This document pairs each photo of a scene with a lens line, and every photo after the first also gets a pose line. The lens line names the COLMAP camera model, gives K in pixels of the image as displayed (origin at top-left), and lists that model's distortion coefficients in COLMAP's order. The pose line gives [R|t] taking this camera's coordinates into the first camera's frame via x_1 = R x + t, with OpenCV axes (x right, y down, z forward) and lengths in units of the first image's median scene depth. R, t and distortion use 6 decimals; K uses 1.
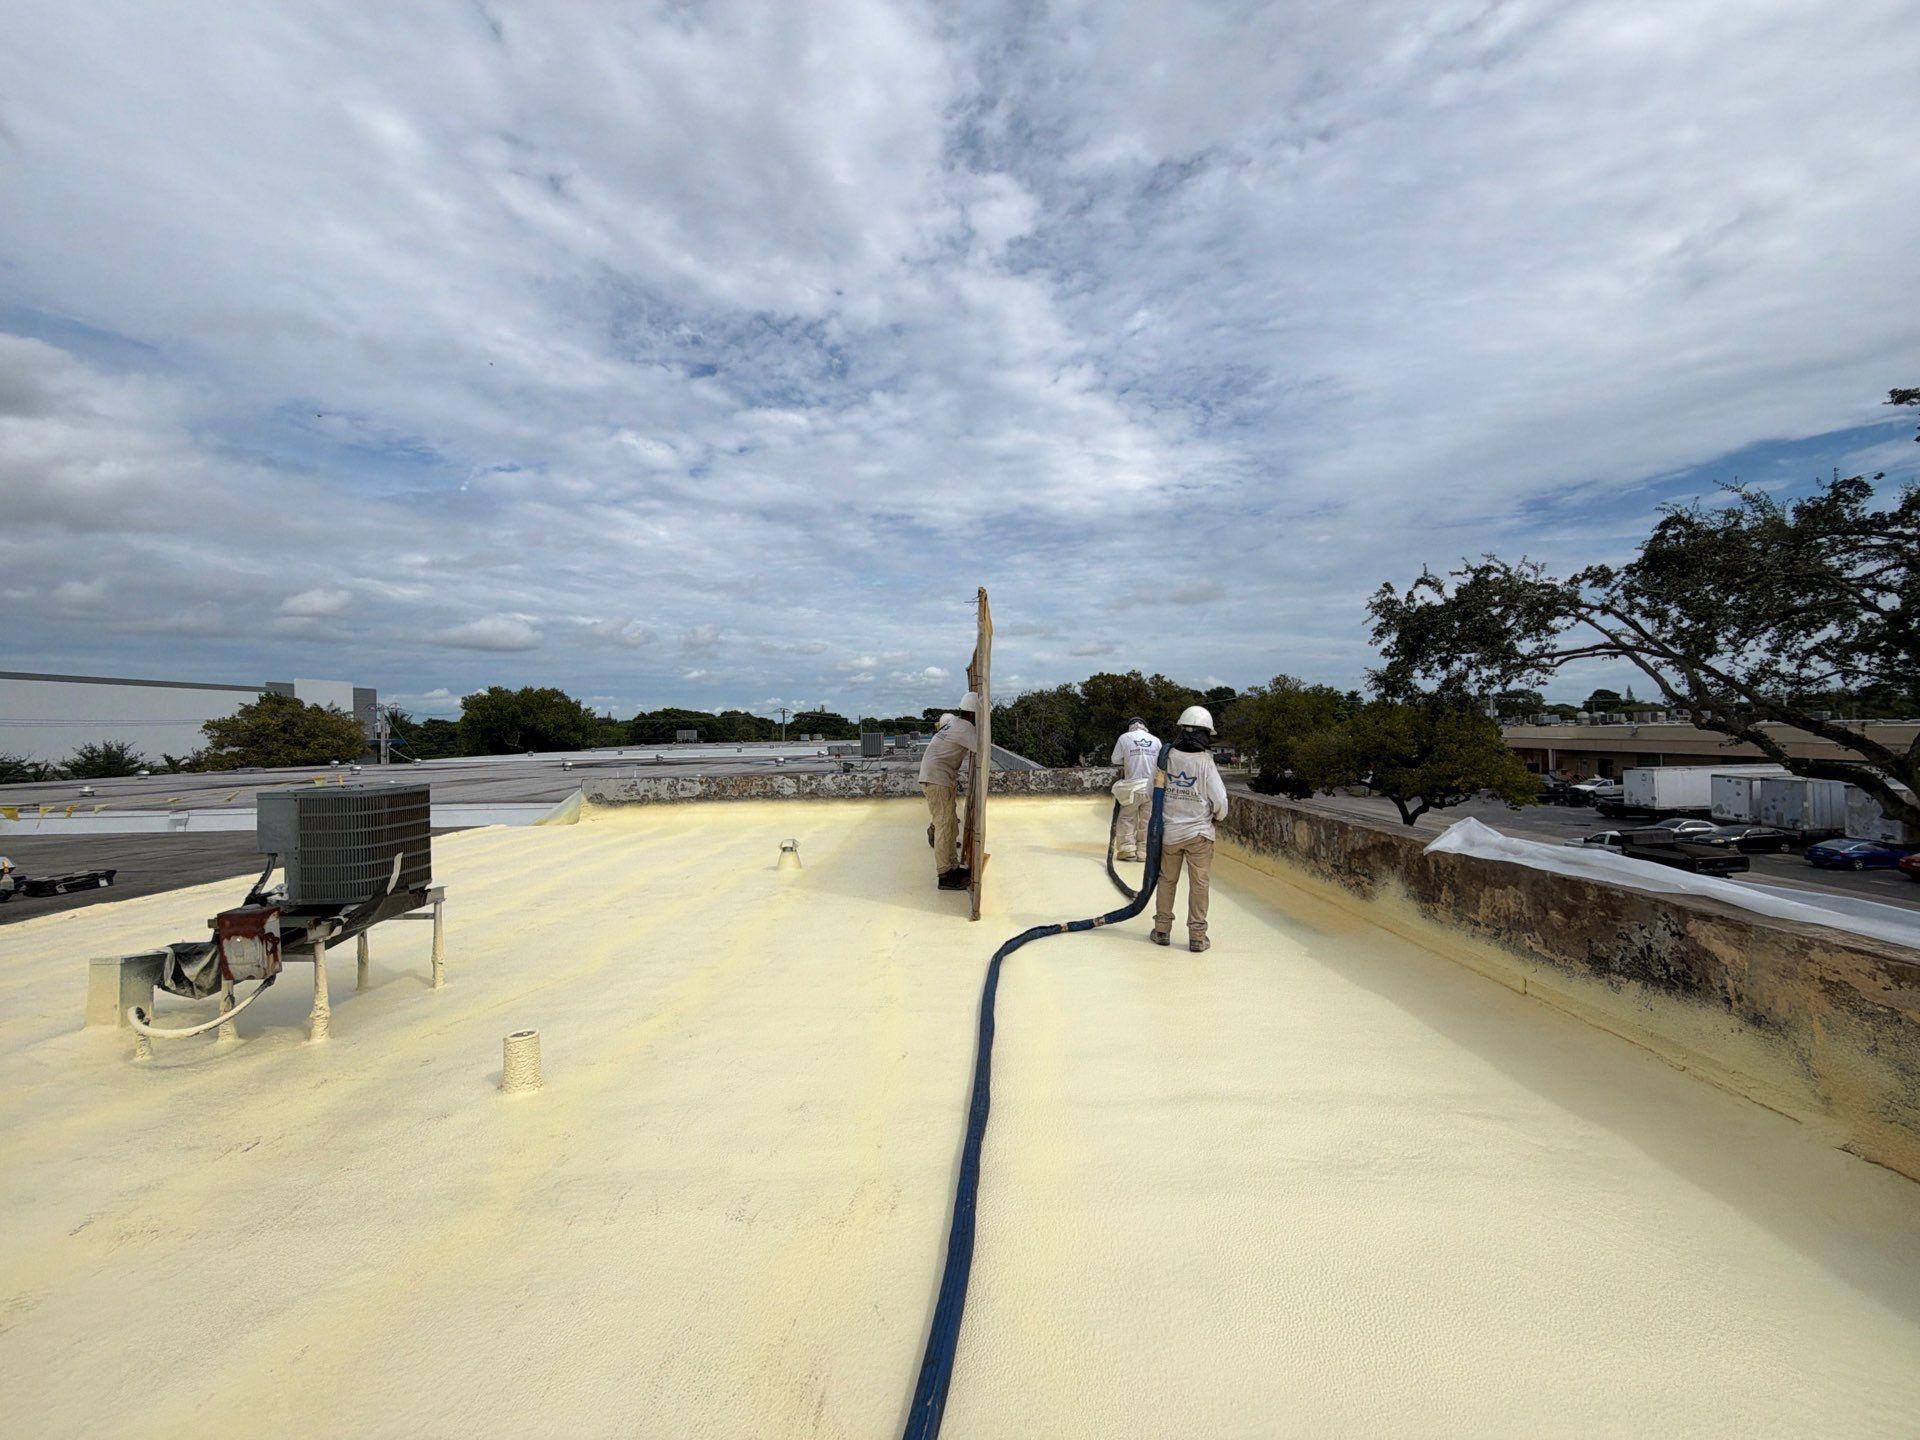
lens RADIAL K [[765.2, 0, 959.1], [0, 765.2, 730.1], [0, 0, 1]] dist [-0.000322, 0.000207]
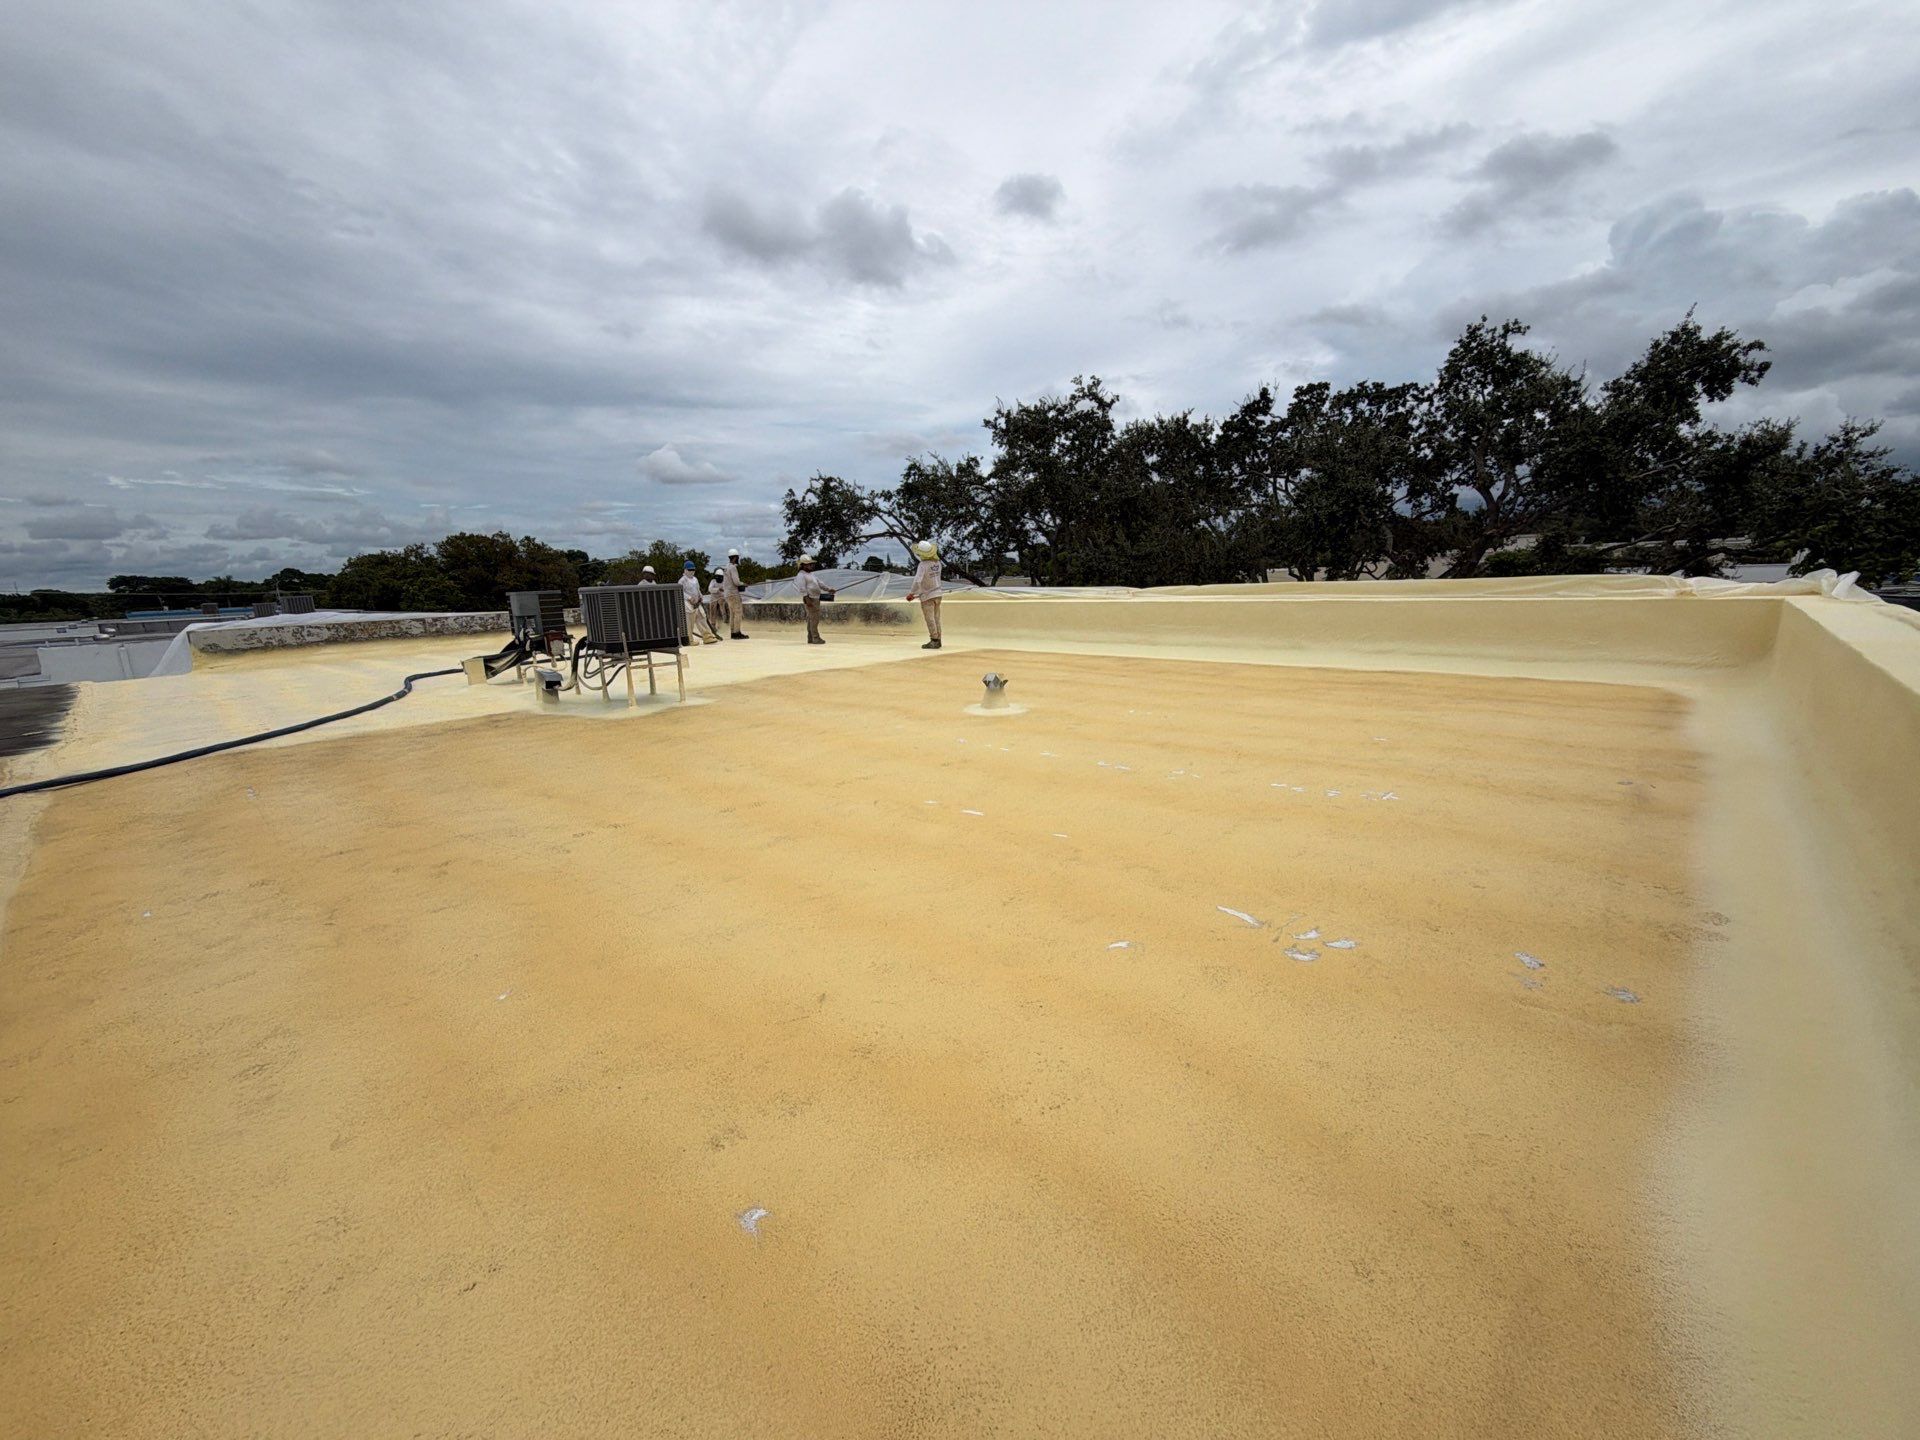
lens RADIAL K [[765.2, 0, 957.4], [0, 765.2, 722.4], [0, 0, 1]] dist [-0.000322, 0.000207]
pose [[0.691600, -0.144952, 0.707587, -0.094559], [0.027306, 0.984202, 0.174929, 0.005480], [-0.721765, -0.101659, 0.684632, -0.098900]]
